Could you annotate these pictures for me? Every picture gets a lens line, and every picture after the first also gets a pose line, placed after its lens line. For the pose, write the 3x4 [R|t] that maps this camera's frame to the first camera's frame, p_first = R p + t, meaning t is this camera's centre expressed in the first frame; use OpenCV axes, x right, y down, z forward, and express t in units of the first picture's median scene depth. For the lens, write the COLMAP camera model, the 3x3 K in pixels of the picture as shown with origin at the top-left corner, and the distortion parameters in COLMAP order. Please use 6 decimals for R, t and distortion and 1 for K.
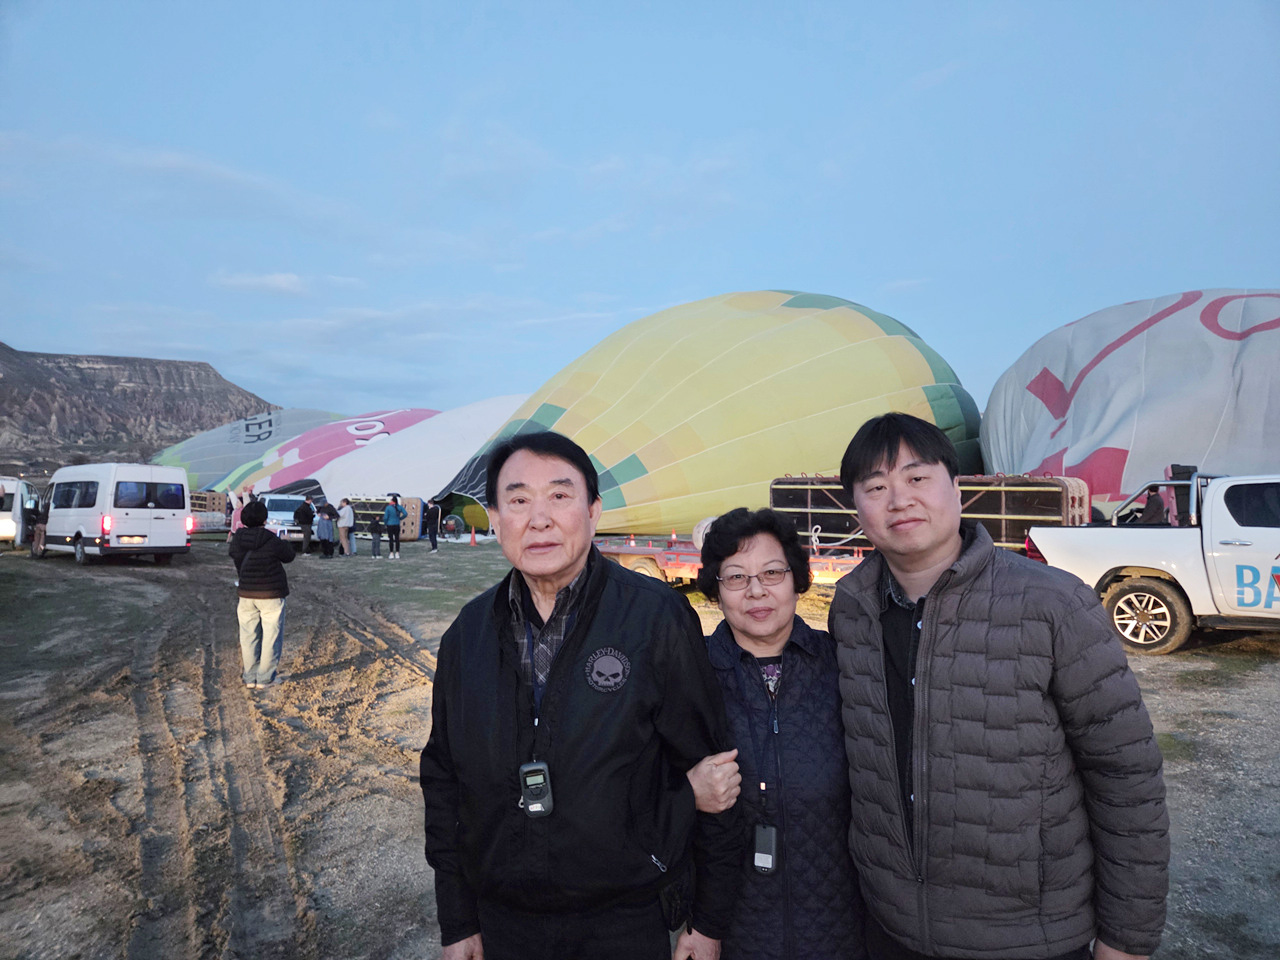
lens RADIAL K [[850.4, 0, 630.1], [0, 850.4, 493.5], [0, 0, 1]] dist [0.072473, -0.062321]
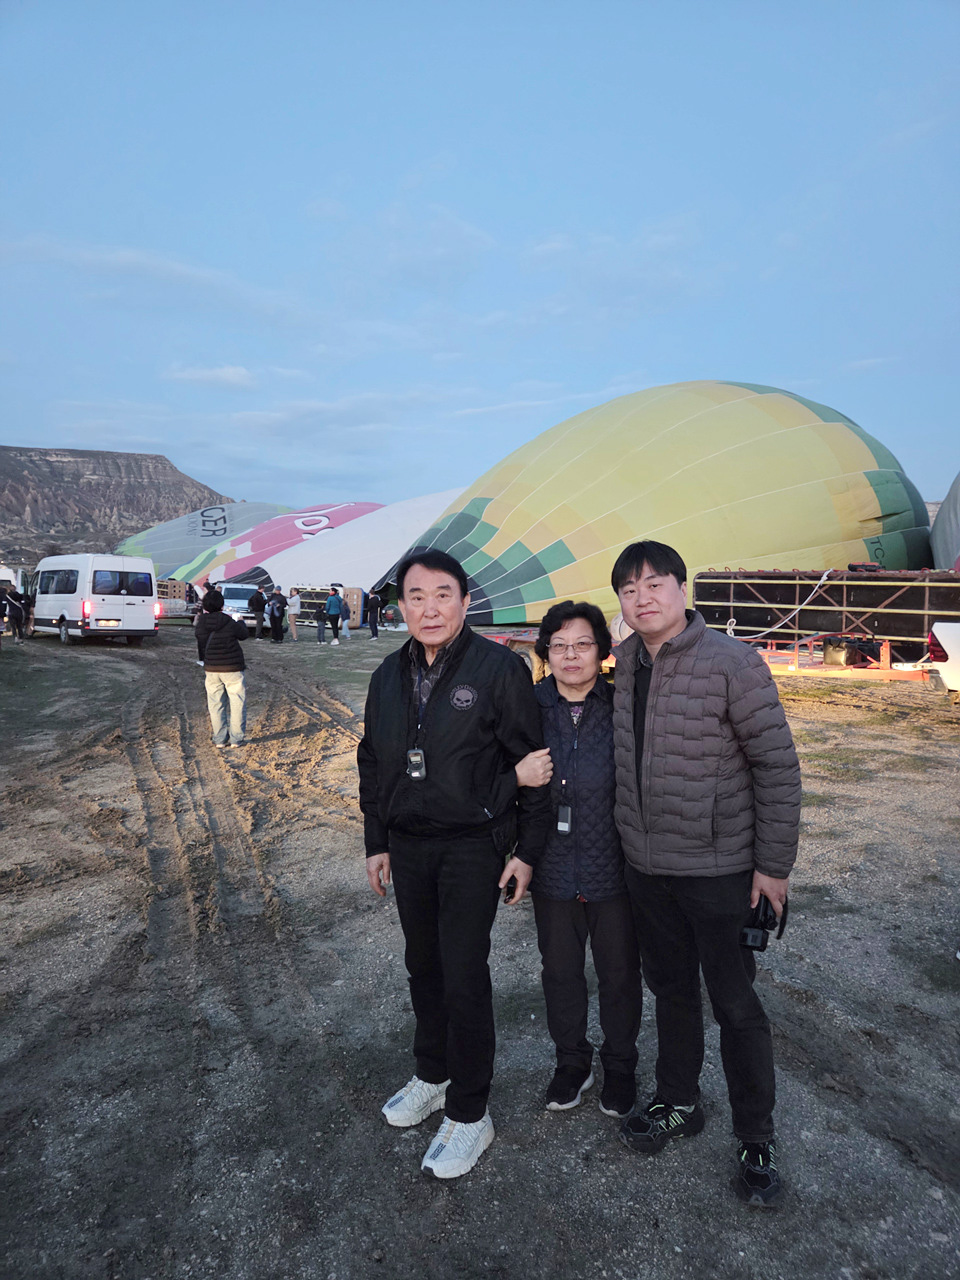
lens RADIAL K [[850.4, 0, 475.0], [0, 850.4, 633.6], [0, 0, 1]] dist [0.072473, -0.062321]
pose [[0.993892, 0.015283, -0.109292, 0.034991], [-0.009009, 0.998295, 0.057672, -0.002788], [0.109987, -0.056335, 0.992335, -0.117306]]
